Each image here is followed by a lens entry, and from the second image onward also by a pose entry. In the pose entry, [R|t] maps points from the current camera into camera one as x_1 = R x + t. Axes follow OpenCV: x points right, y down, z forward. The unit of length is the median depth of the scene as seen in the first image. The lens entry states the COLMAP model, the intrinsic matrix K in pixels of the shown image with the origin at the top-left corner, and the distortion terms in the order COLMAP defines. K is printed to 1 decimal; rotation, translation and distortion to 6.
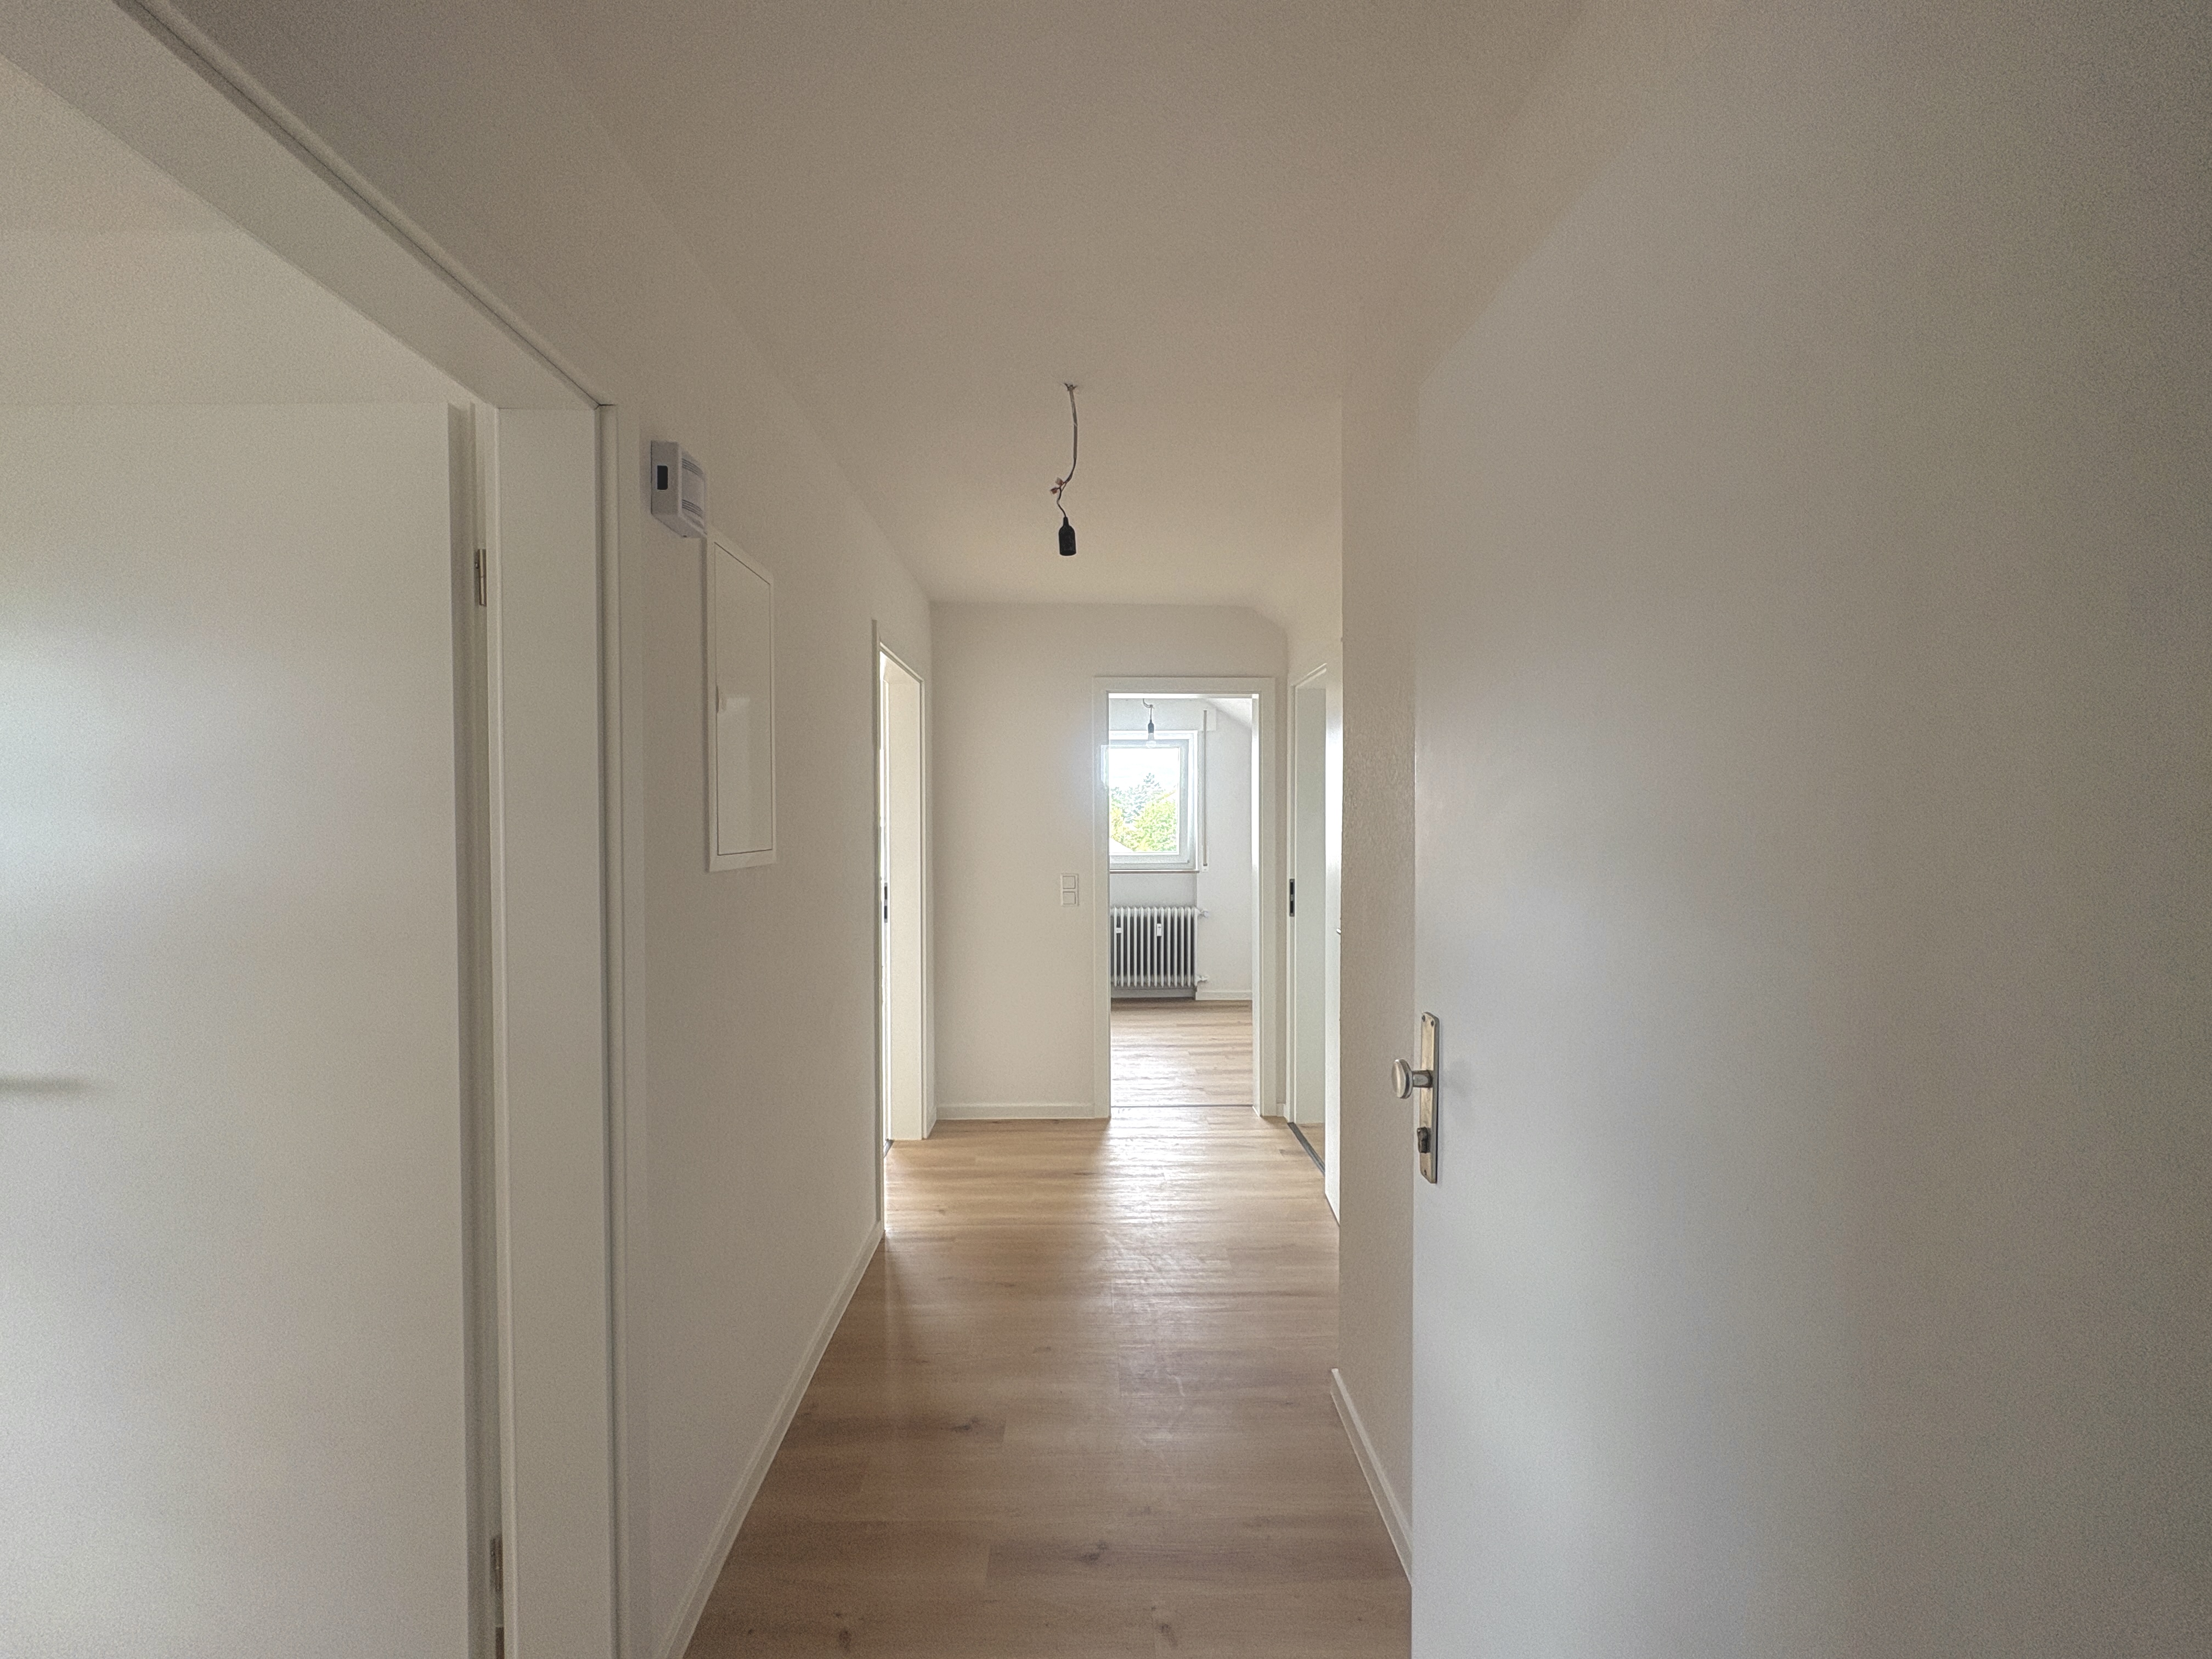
lens RADIAL K [[892.6, 0, 1102.0], [0, 892.6, 837.3], [0, 0, 1]] dist [0.016119, 0.000182]
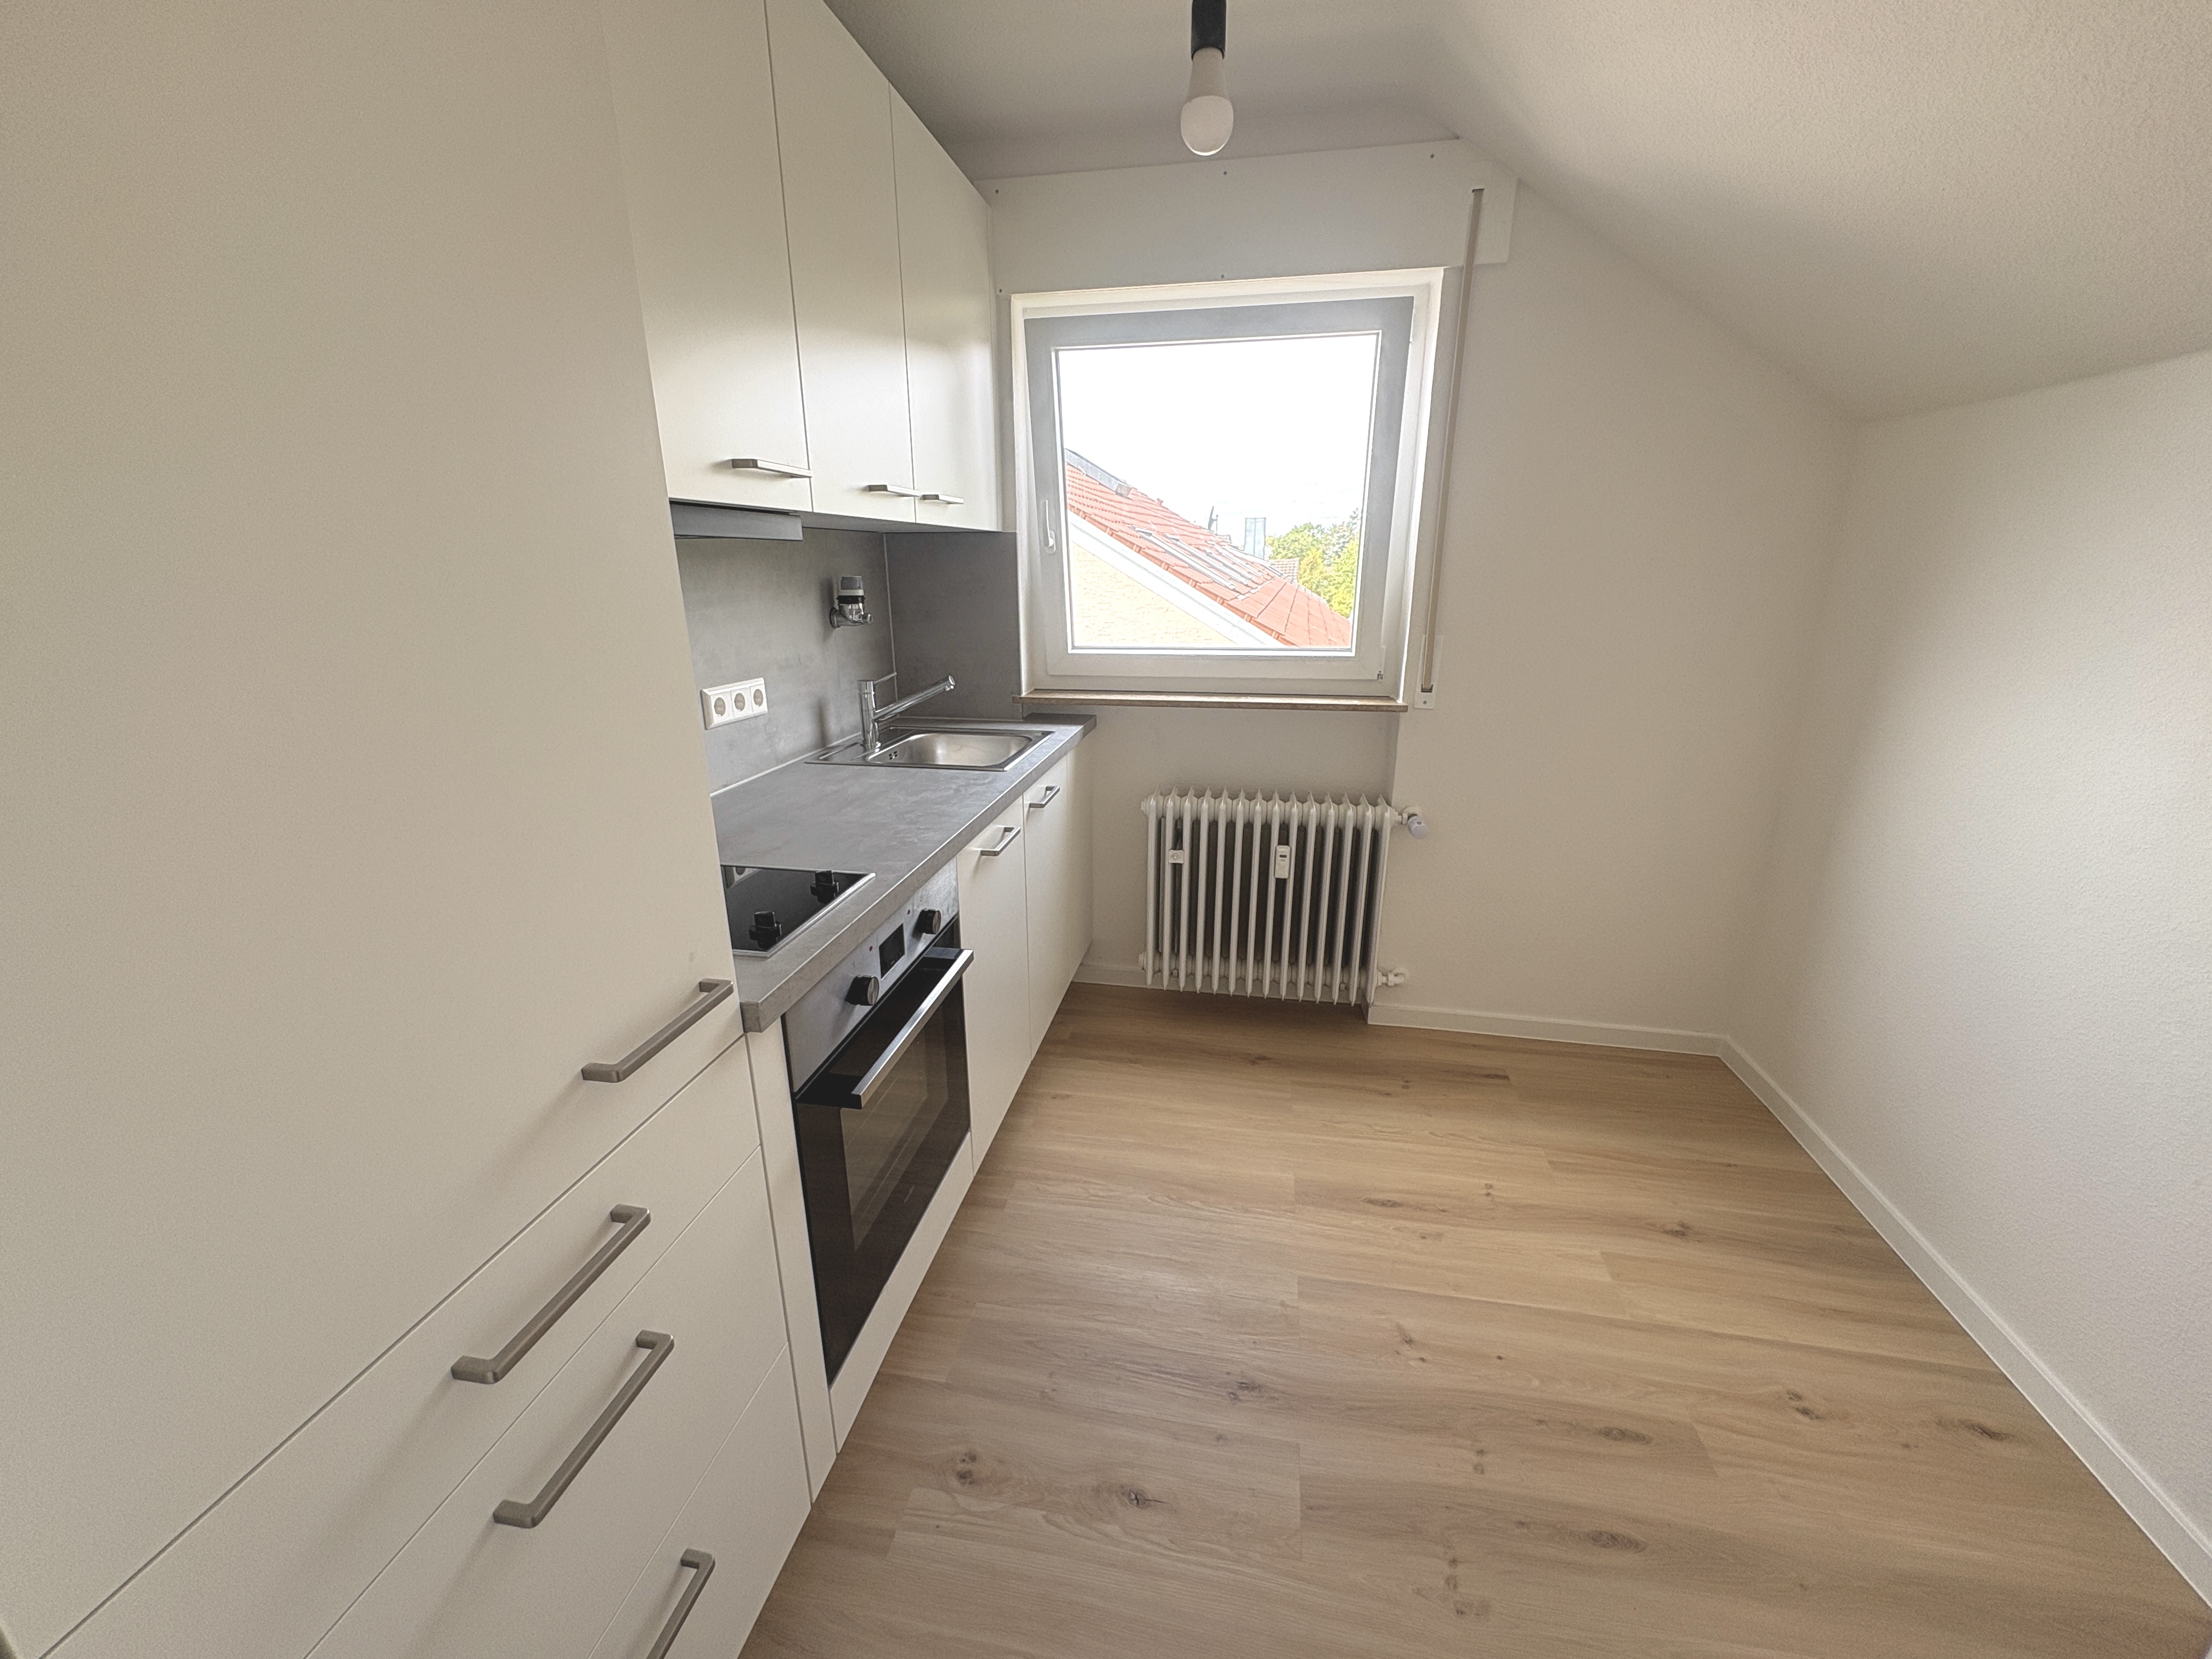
lens RADIAL K [[883.9, 0, 1106.0], [0, 883.9, 825.9], [0, 0, 1]] dist [0.000080, 0.000150]
pose [[0.978056, 0.059822, -0.199570, 0.146372], [-0.004402, 0.963610, 0.267275, -0.023561], [0.208296, -0.260531, 0.942728, 1.435318]]
